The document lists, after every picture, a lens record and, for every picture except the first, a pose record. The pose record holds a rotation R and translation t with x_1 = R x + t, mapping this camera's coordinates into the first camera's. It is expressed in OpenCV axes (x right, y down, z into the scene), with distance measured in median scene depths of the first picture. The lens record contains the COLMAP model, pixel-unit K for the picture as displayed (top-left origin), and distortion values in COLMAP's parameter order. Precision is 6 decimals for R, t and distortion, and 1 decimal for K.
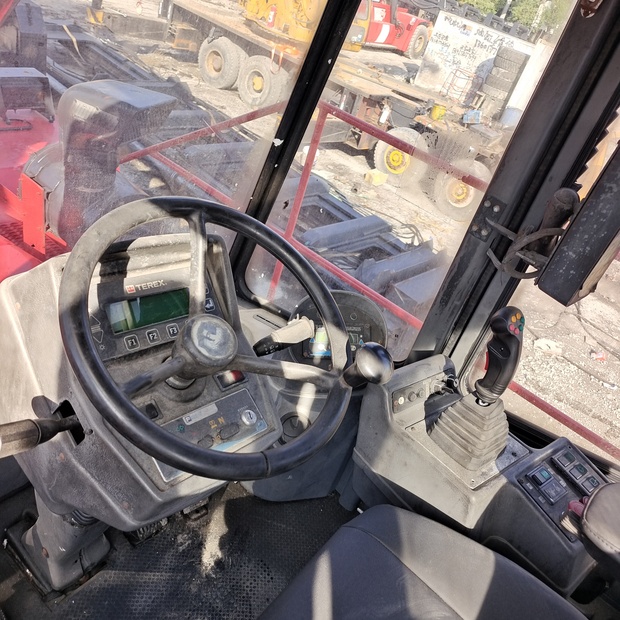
lens RADIAL K [[538.3, 0, 327.7], [0, 538.3, 308.2], [0, 0, 1]] dist [0.022730, 0.018136]
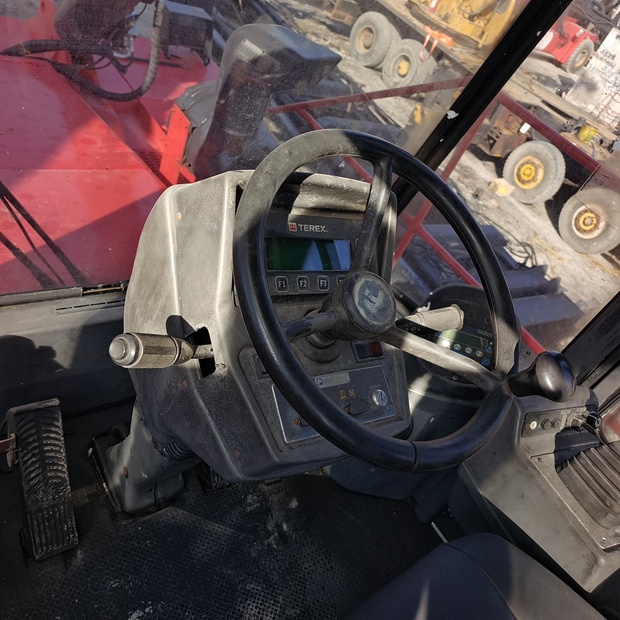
lens RADIAL K [[539.7, 0, 331.2], [0, 539.7, 309.7], [0, 0, 1]] dist [0.020235, 0.019265]
pose [[0.960302, 0.244210, -0.134839, -0.093331], [-0.241796, 0.969722, 0.034254, 0.033892], [0.139122, -0.000291, 0.990275, 0.070394]]
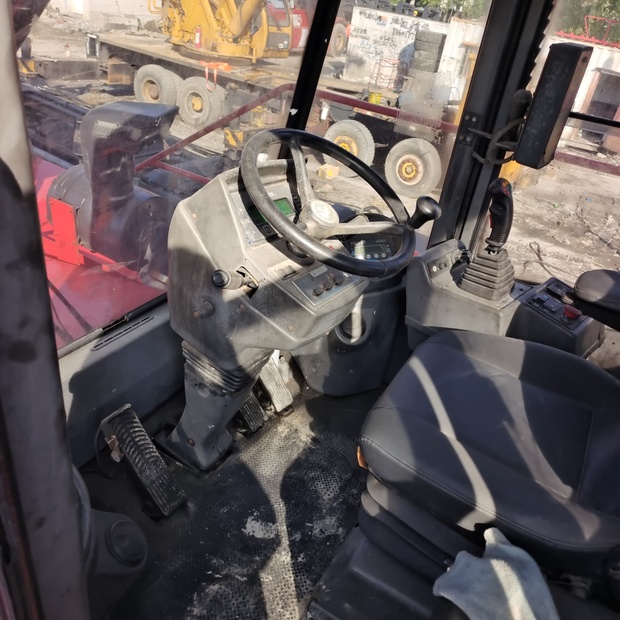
lens RADIAL K [[553.3, 0, 320.7], [0, 553.3, 316.5], [0, 0, 1]] dist [0.021982, 0.023385]
pose [[0.978989, -0.196077, 0.055989, -0.220024], [0.196904, 0.980376, -0.009617, 0.216304], [-0.053004, 0.020439, 0.998385, -0.344571]]
